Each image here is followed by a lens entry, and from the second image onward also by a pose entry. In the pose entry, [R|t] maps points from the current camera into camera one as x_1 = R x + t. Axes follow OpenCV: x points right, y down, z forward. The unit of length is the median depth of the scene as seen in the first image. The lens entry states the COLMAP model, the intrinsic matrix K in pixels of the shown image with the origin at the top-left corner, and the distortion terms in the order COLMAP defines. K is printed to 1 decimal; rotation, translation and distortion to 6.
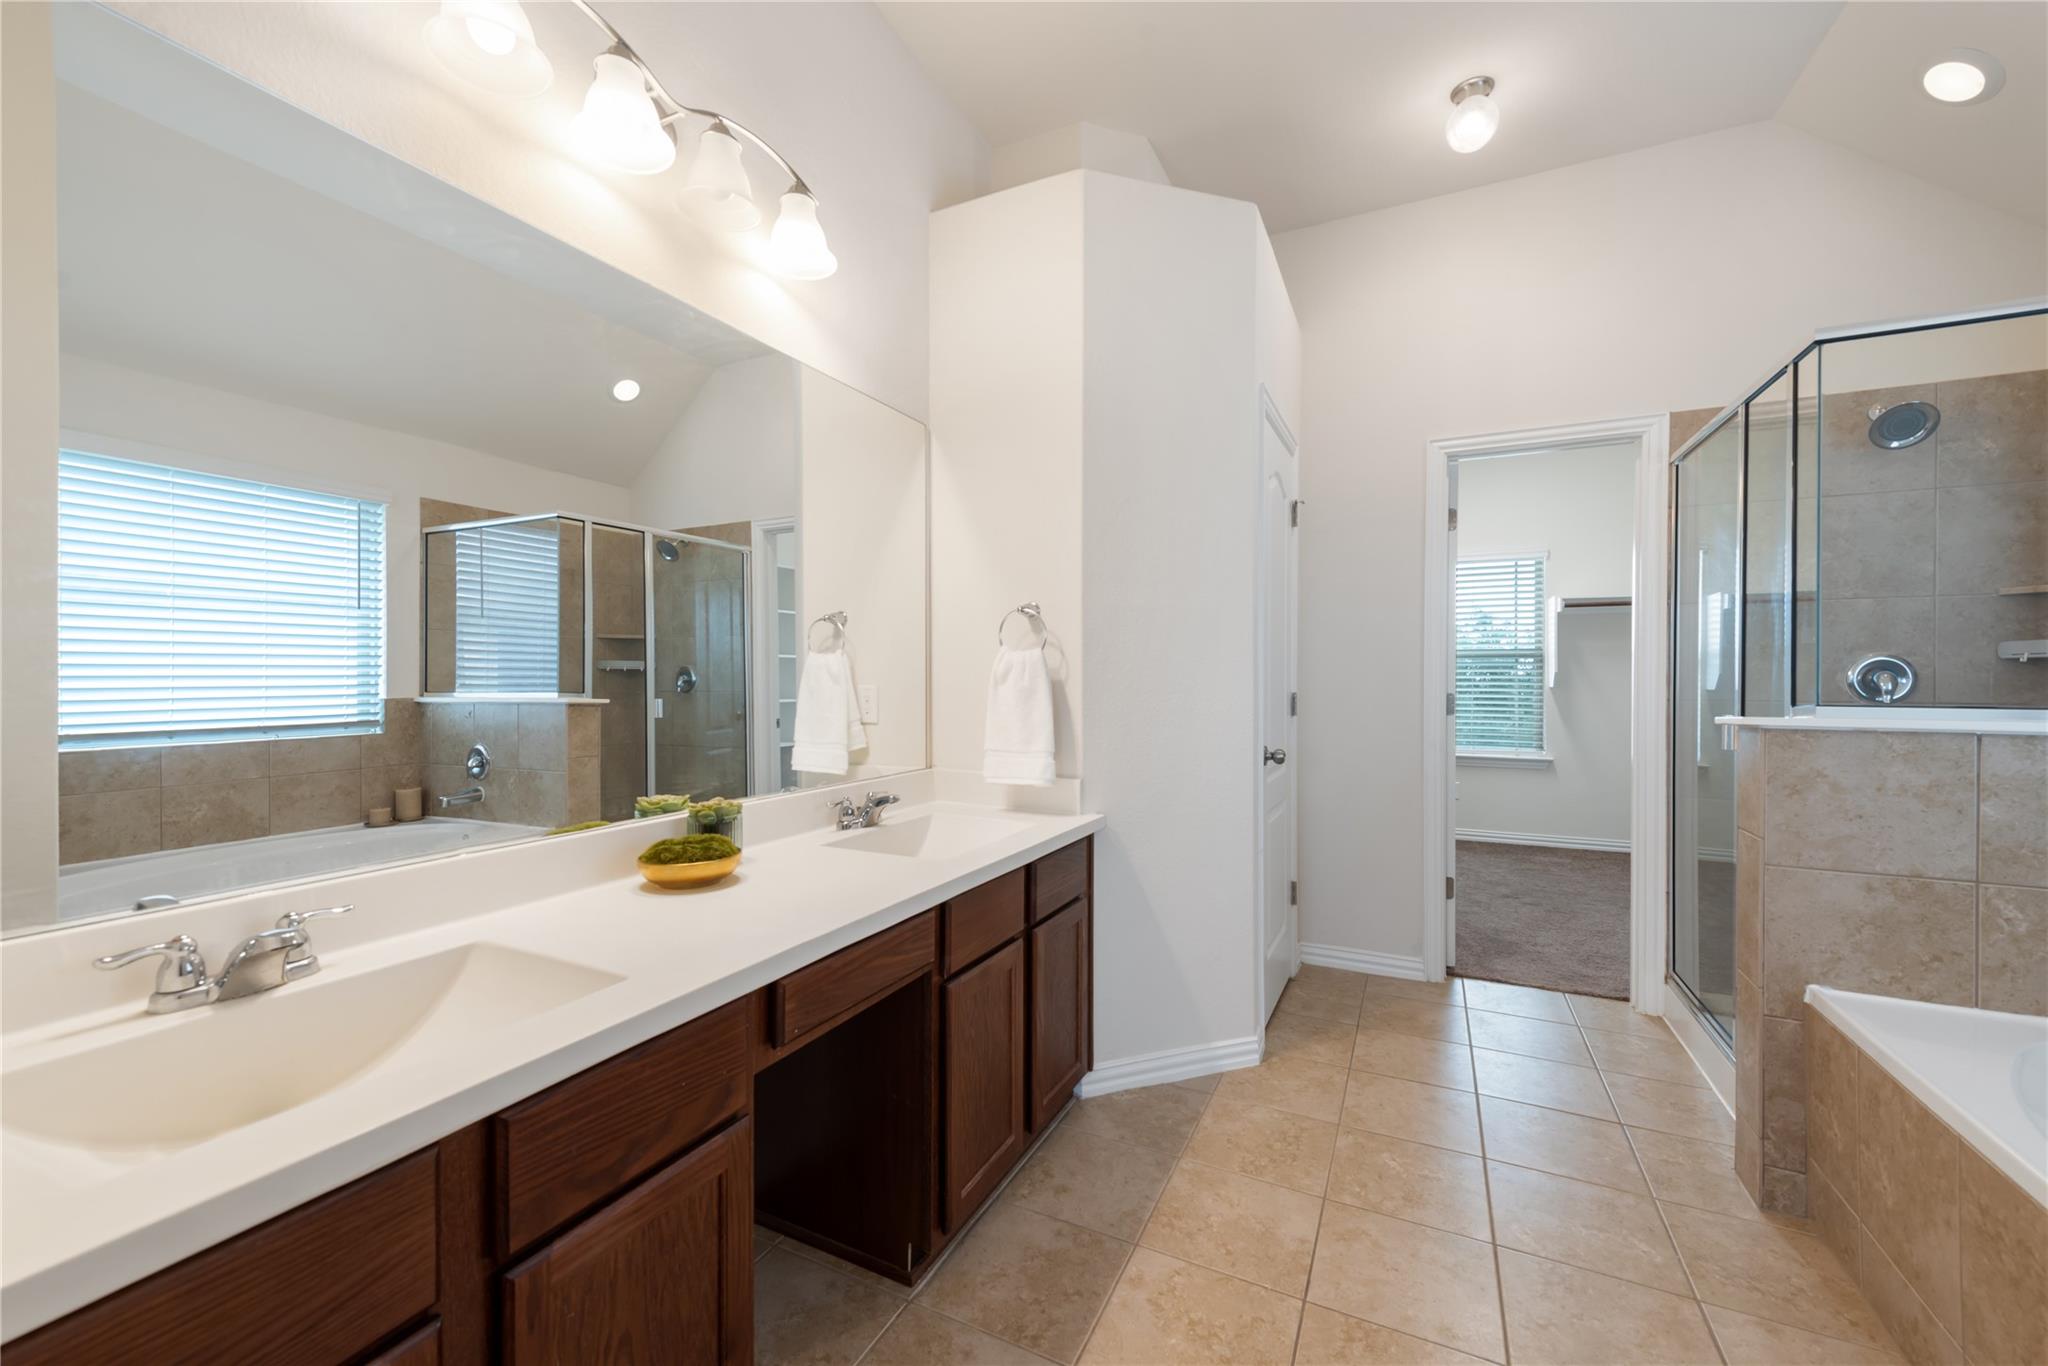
lens RADIAL K [[809.0, 0, 1010.4], [0, 809.0, 681.7], [0, 0, 1]] dist [0.001053, 0.000060]
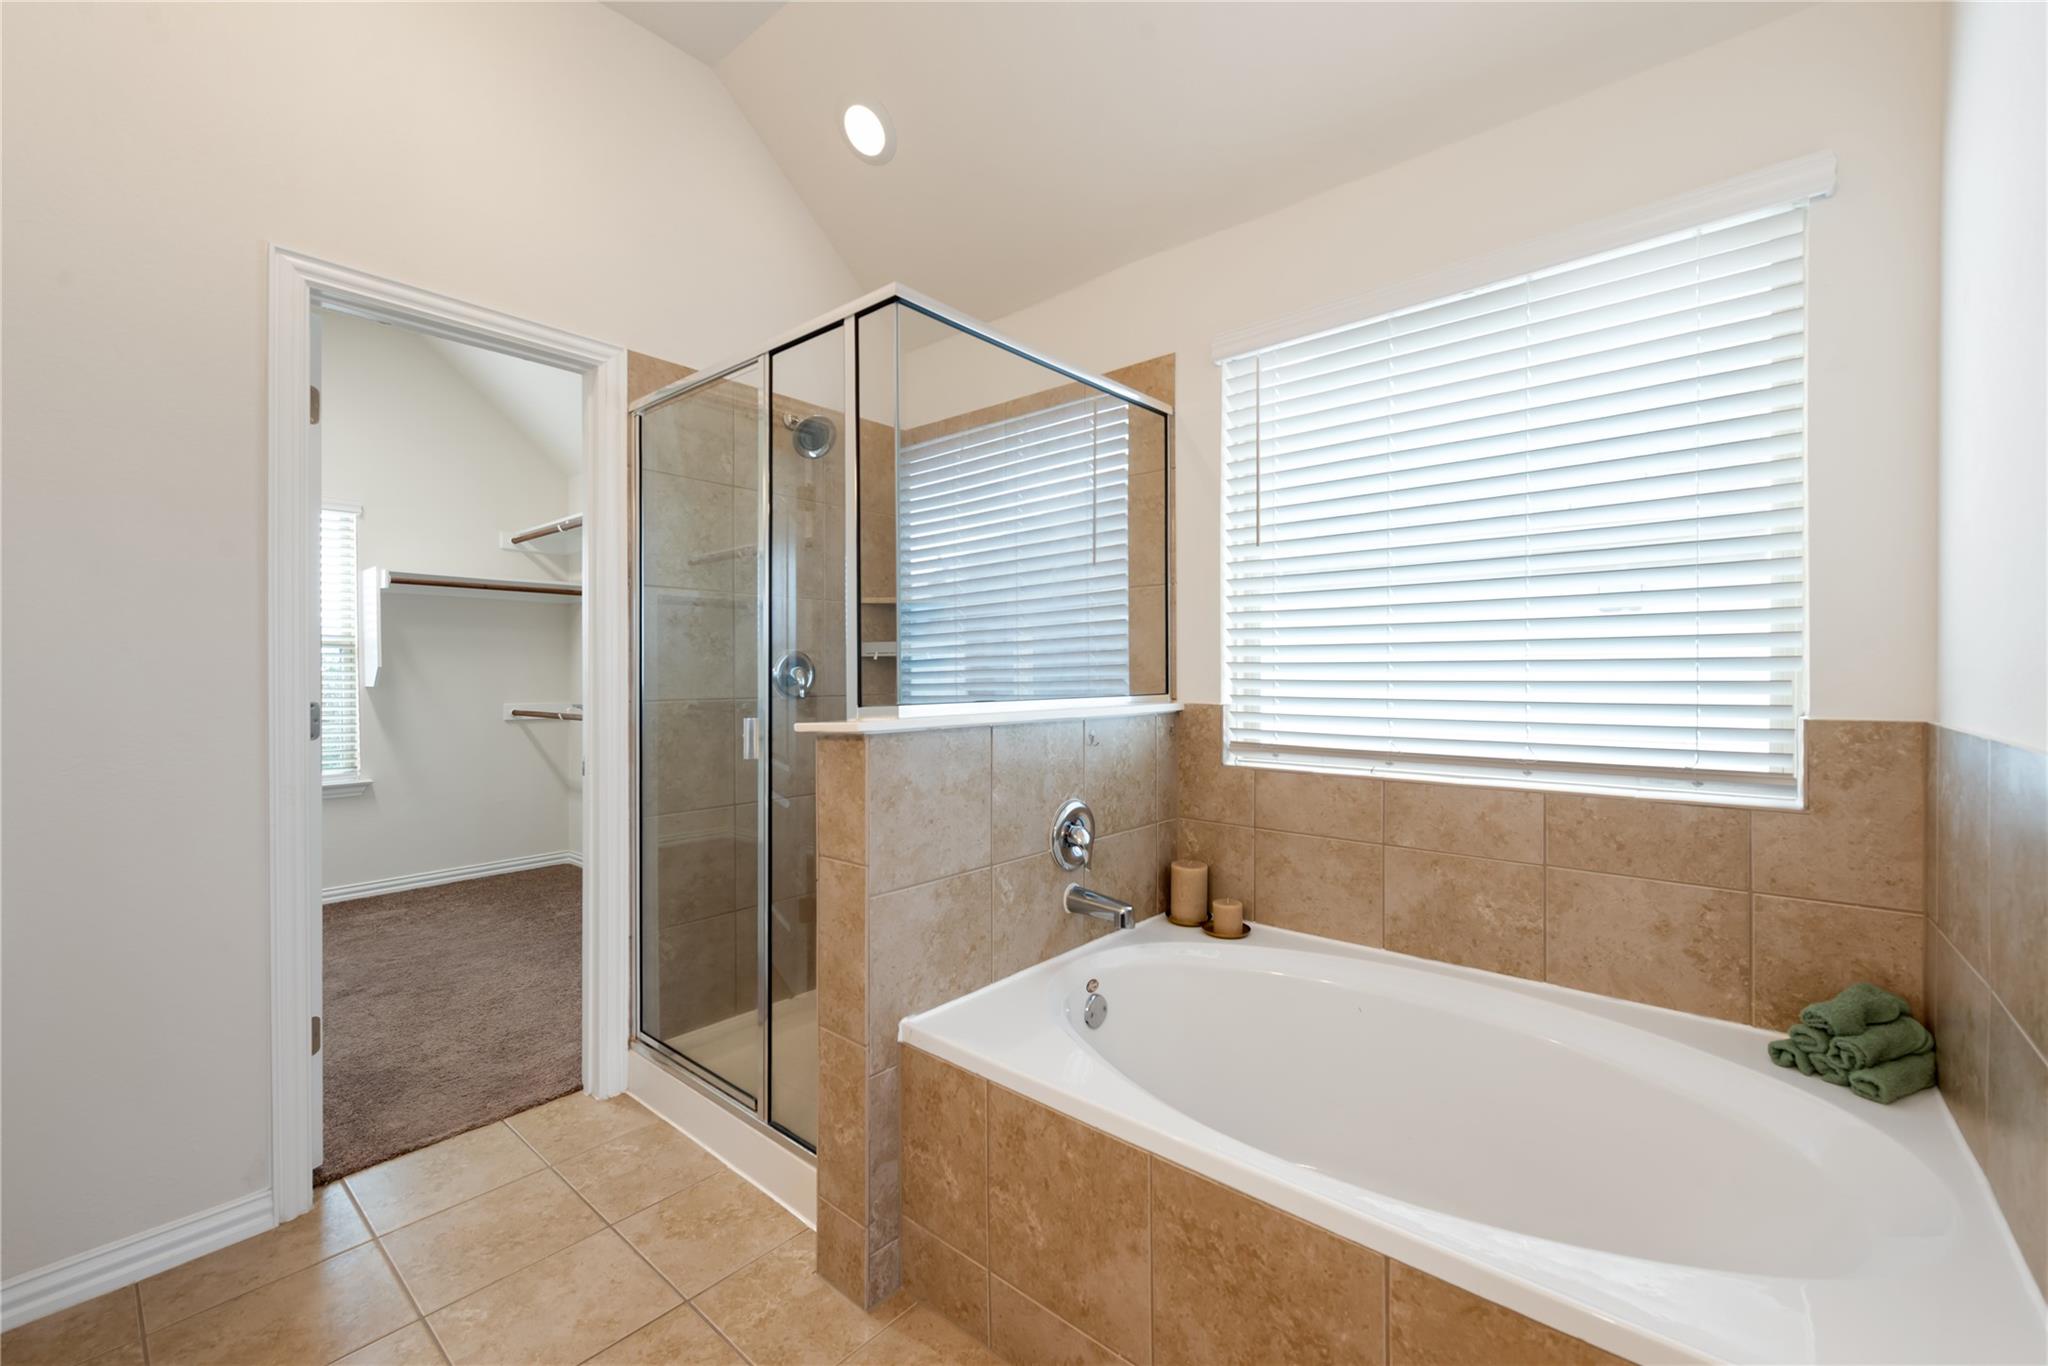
lens RADIAL K [[828.6, 0, 1050.5], [0, 828.6, 676.9], [0, 0, 1]] dist [0.016970, -0.010195]
pose [[0.218288, -0.005471, 0.975869, 0.098923], [0.007116, 0.999967, 0.004014, -0.003122], [-0.975858, 0.006068, 0.218320, 0.465564]]
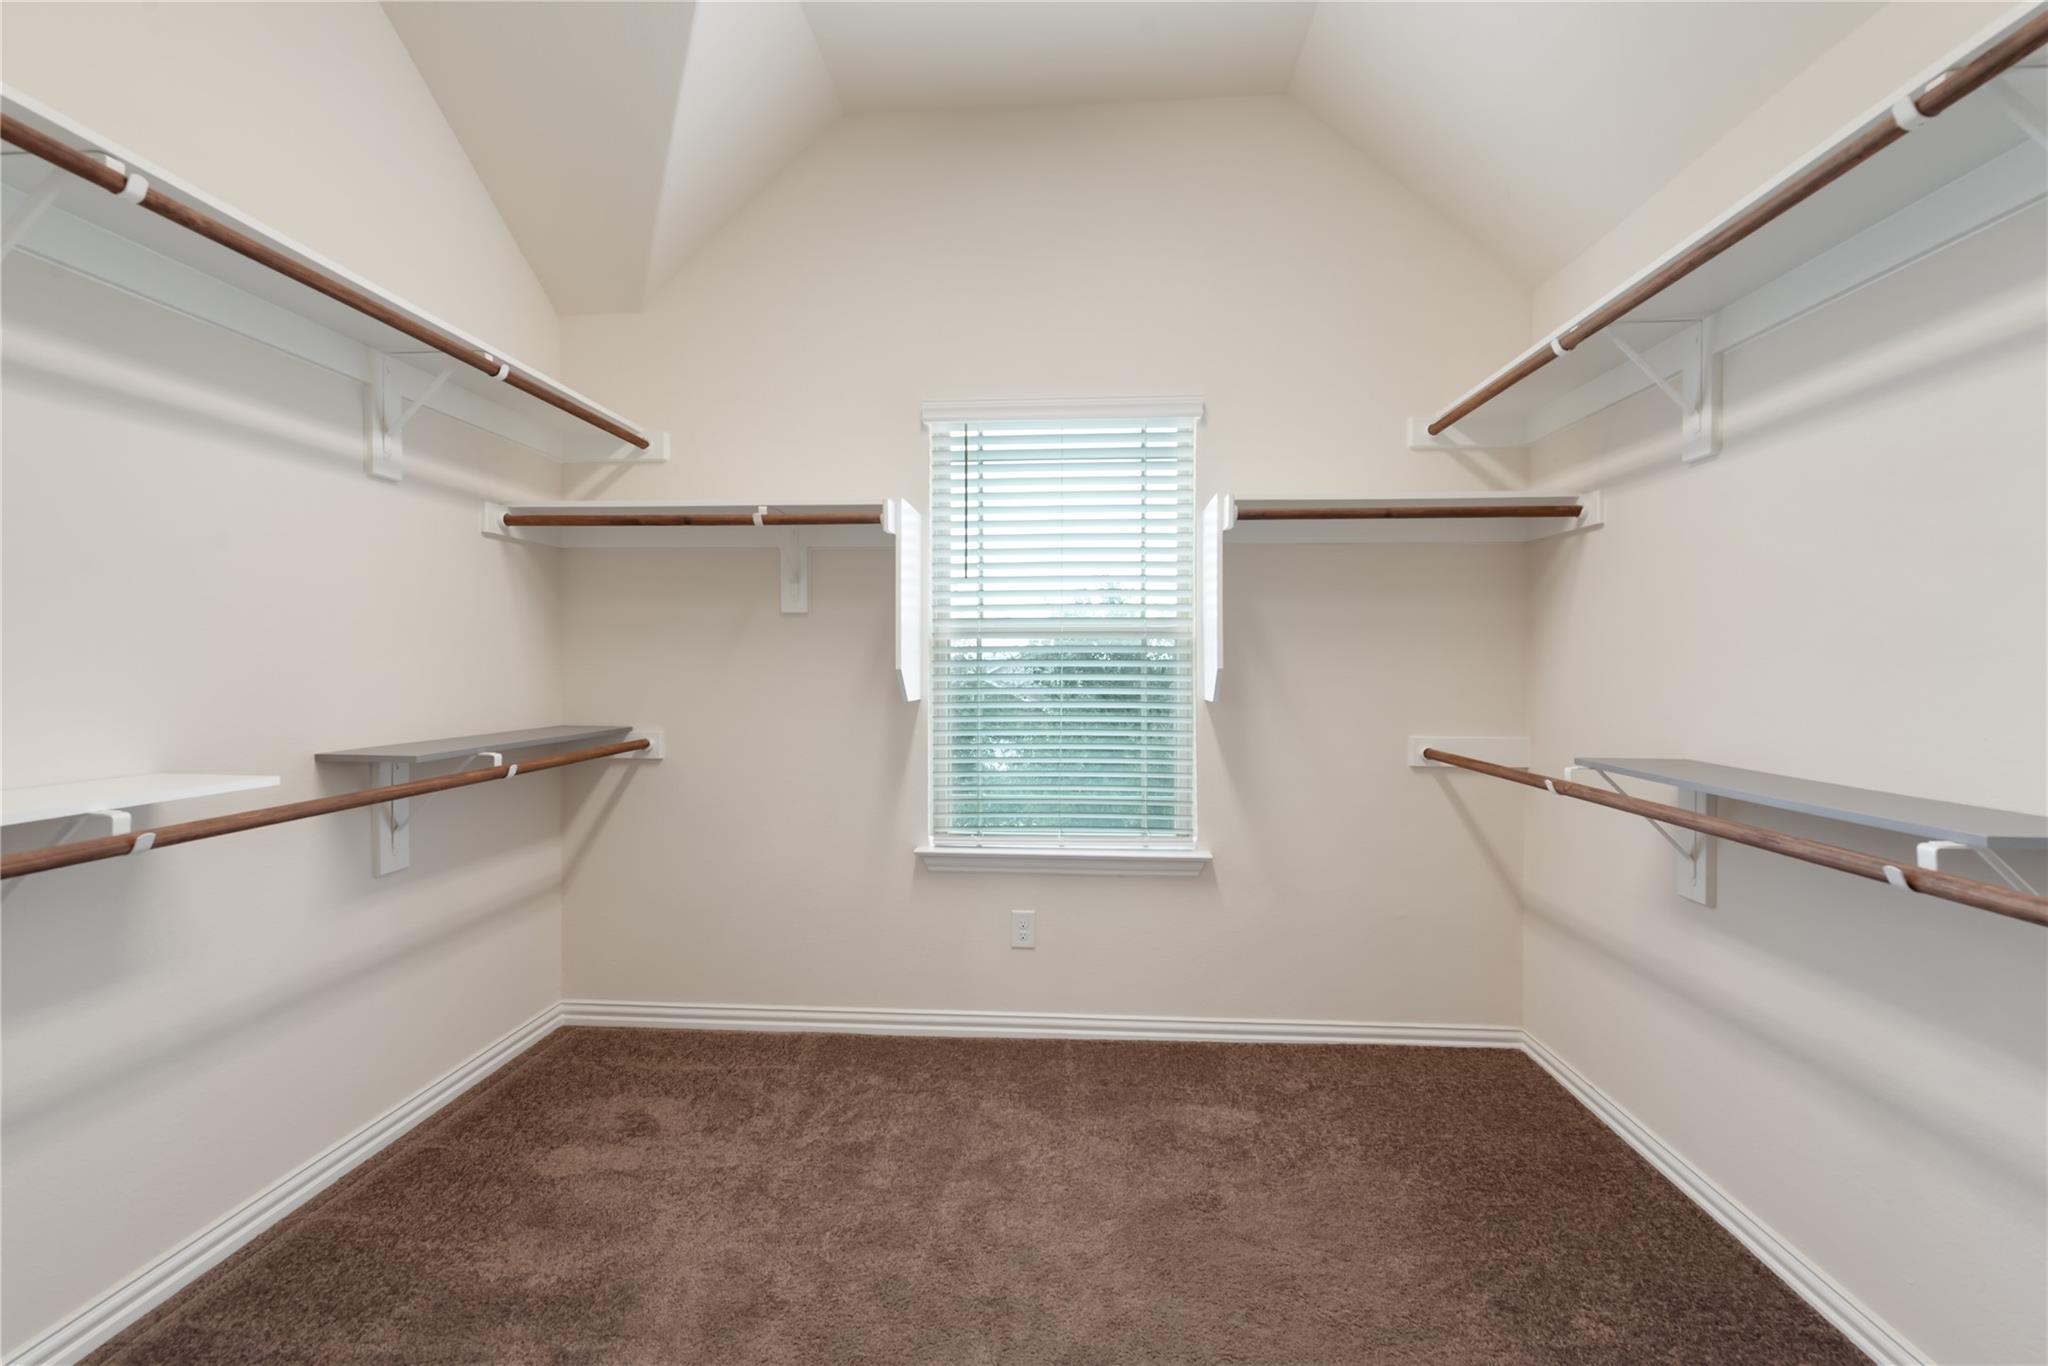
lens RADIAL K [[847.1, 0, 1025.9], [0, 847.1, 668.3], [0, 0, 1]] dist [0.095933, -0.000009]
pose [[0.914524, -0.002012, 0.404528, 0.865635], [-0.000905, 0.999975, 0.007019, -0.034587], [-0.404532, -0.006785, 0.914499, 1.370856]]
